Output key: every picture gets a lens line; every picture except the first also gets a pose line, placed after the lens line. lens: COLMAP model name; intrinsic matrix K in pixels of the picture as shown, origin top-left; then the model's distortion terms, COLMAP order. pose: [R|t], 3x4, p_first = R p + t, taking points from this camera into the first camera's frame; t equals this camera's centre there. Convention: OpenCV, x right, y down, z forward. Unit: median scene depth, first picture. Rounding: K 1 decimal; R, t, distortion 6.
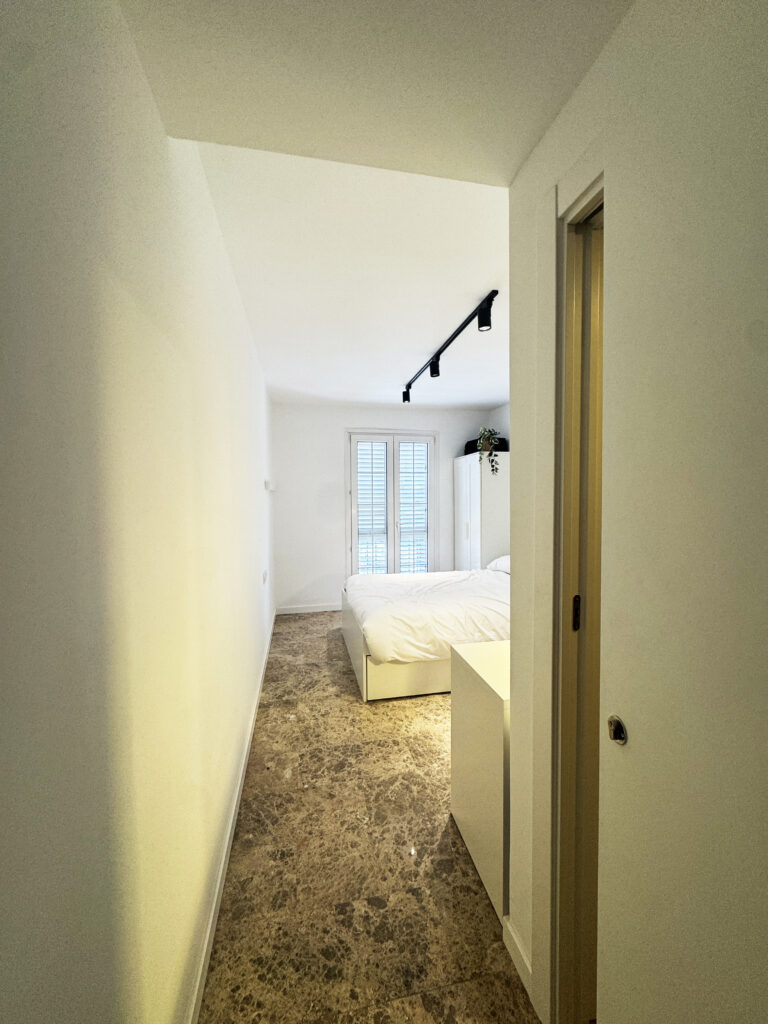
lens RADIAL K [[410.0, 0, 382.9], [0, 410.0, 506.8], [0, 0, 1]] dist [-0.006253, 0.000638]
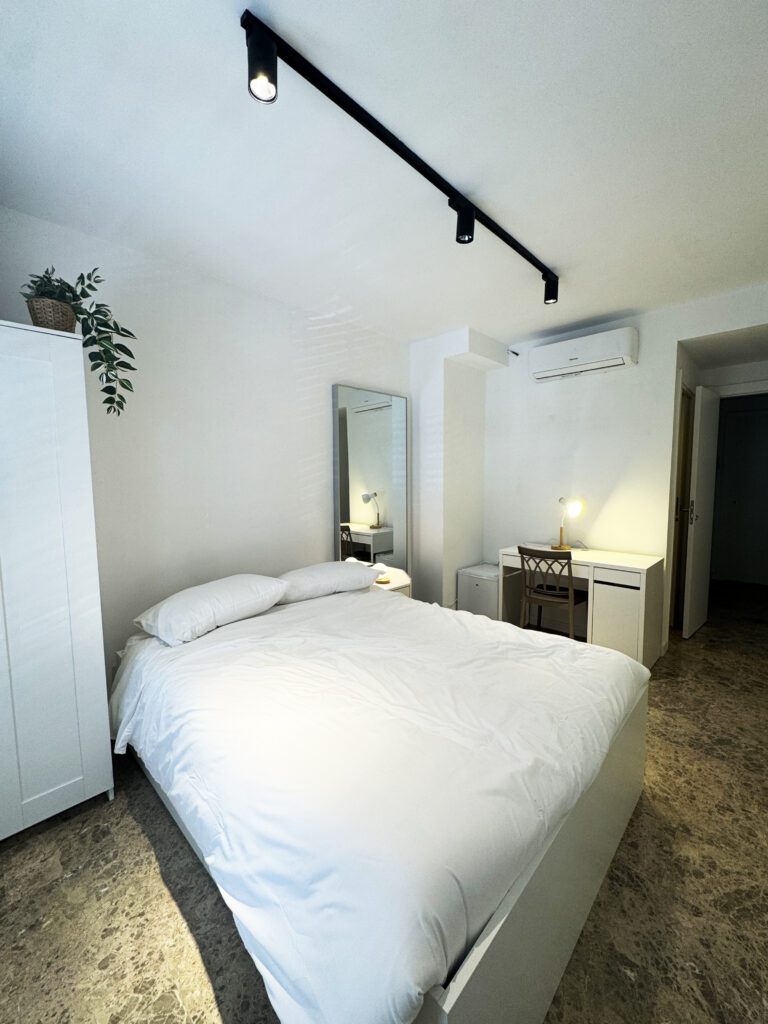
lens RADIAL K [[410.0, 0, 384.1], [0, 410.0, 510.3], [0, 0, 1]] dist [-0.006253, 0.000638]
pose [[-0.570978, -0.051729, 0.819334, -0.298339], [0.032782, 0.995780, 0.085715, -0.019653], [-0.820311, 0.075801, -0.566873, 1.576763]]
